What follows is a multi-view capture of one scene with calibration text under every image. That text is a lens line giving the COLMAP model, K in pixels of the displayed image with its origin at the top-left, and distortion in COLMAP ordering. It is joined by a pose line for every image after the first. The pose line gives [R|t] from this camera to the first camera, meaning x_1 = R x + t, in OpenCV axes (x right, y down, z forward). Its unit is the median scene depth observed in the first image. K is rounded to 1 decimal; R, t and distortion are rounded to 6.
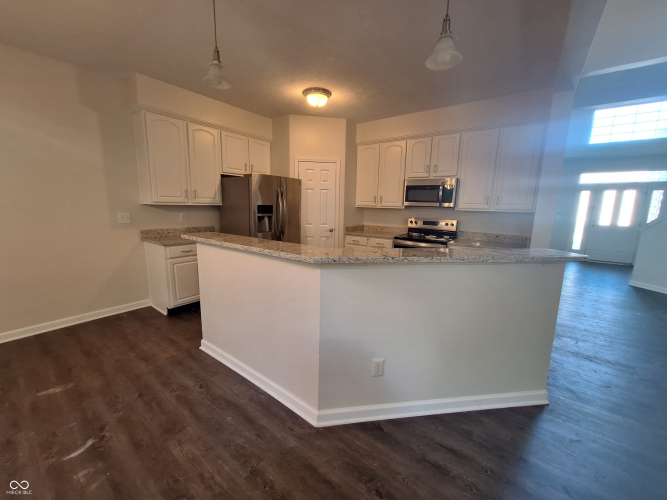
lens RADIAL K [[261.3, 0, 333.5], [0, 261.3, 250.0], [0, 0, 1]] dist [-0.007530, 0.000149]
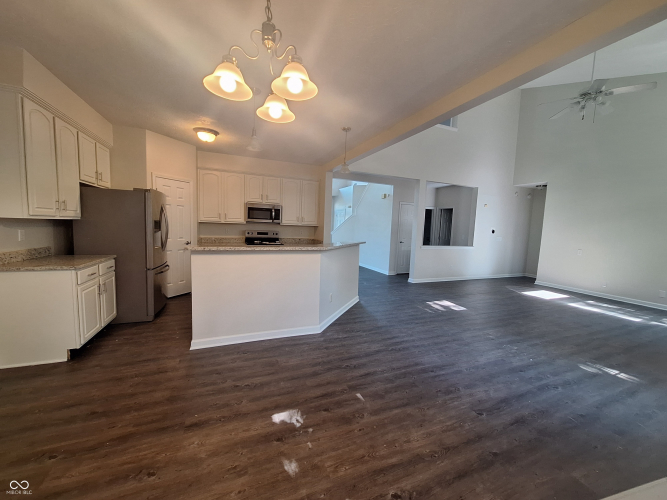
lens RADIAL K [[261.3, 0, 333.5], [0, 261.3, 250.0], [0, 0, 1]] dist [-0.007530, 0.000149]
pose [[0.520810, -0.084198, 0.849510, -0.886394], [0.121145, 0.992343, 0.024084, 0.000657], [-0.845033, 0.090371, 0.527022, -0.116834]]
